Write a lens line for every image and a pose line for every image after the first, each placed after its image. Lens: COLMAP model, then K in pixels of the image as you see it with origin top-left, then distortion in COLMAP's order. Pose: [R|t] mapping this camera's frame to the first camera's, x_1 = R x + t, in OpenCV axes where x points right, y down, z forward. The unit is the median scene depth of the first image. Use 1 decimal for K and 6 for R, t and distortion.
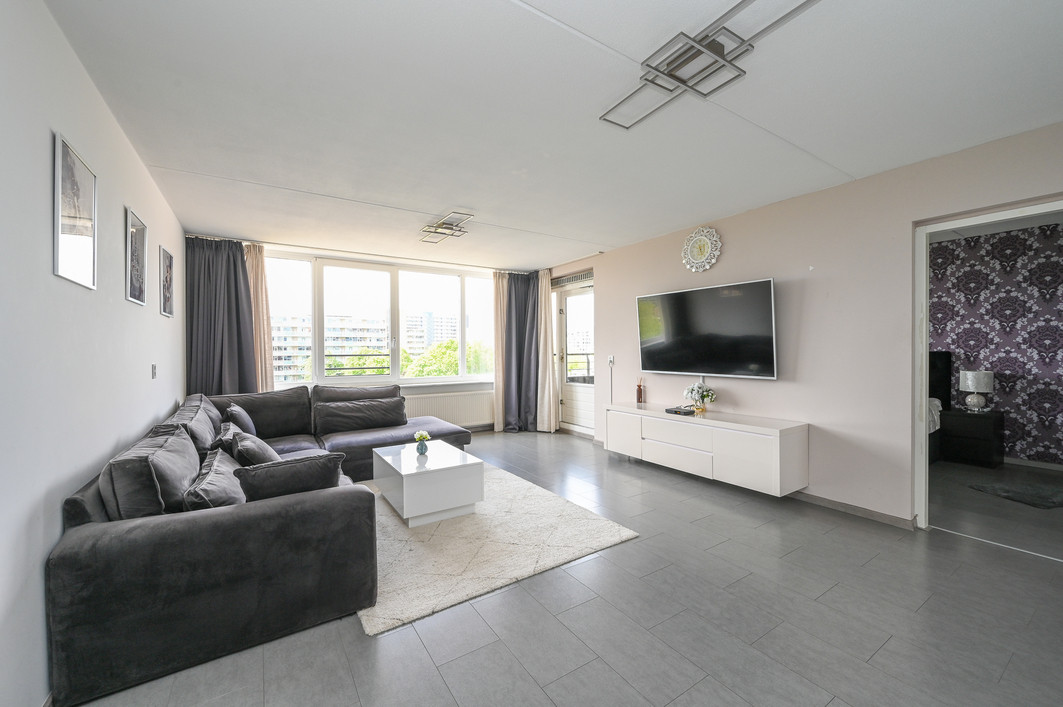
lens RADIAL K [[422.6, 0, 533.5], [0, 422.6, 357.0], [0, 0, 1]] dist [0.000599, -0.000039]
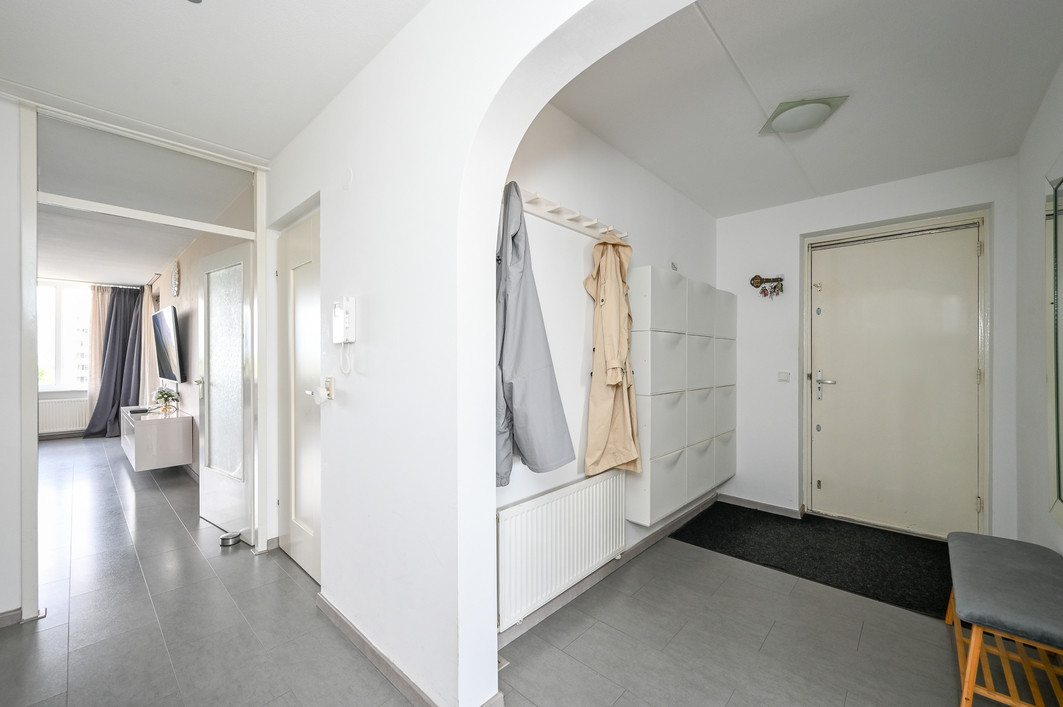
lens RADIAL K [[426.1, 0, 531.5], [0, 426.1, 353.5], [0, 0, 1]] dist [-0.003383, -0.000249]
pose [[0.969325, 0.006491, 0.245695, 1.878612], [0.000836, 0.999558, -0.029707, 0.001545], [-0.245779, 0.029001, 0.968892, -0.774913]]
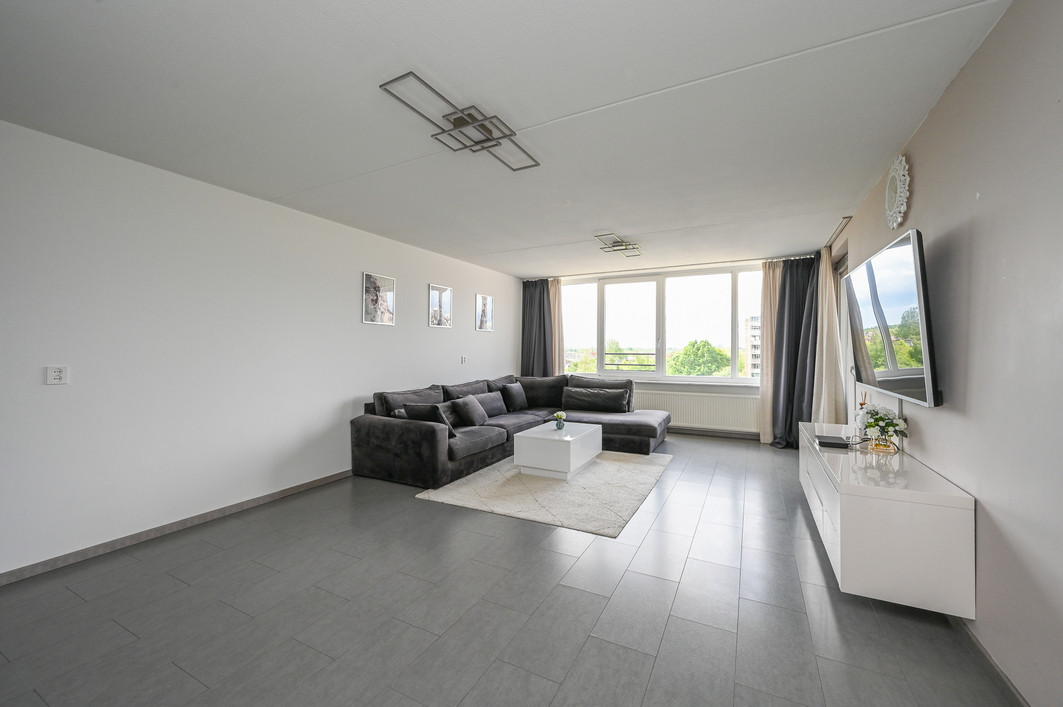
lens RADIAL K [[419.2, 0, 531.5], [0, 419.2, 353.5], [0, 0, 1]] dist [0.000808, 0.000053]
pose [[0.492810, 0.015428, -0.870000, 1.149408], [-0.020686, 0.999768, 0.006012, -0.015579], [0.869891, 0.015034, 0.493015, 0.380385]]
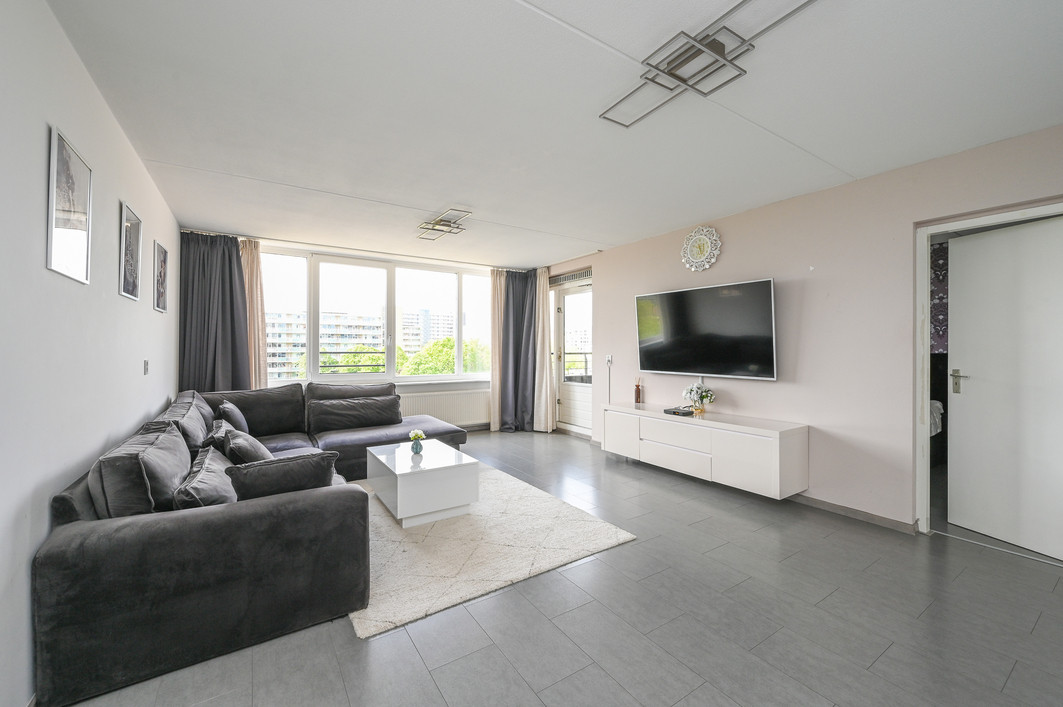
lens RADIAL K [[426.1, 0, 531.5], [0, 426.1, 353.5], [0, 0, 1]] dist [-0.003383, -0.000249]
pose [[0.999967, 0.008021, 0.001276, 0.000507], [-0.008014, 0.999954, -0.005321, -0.000138], [-0.001319, 0.005311, 0.999985, 0.006977]]
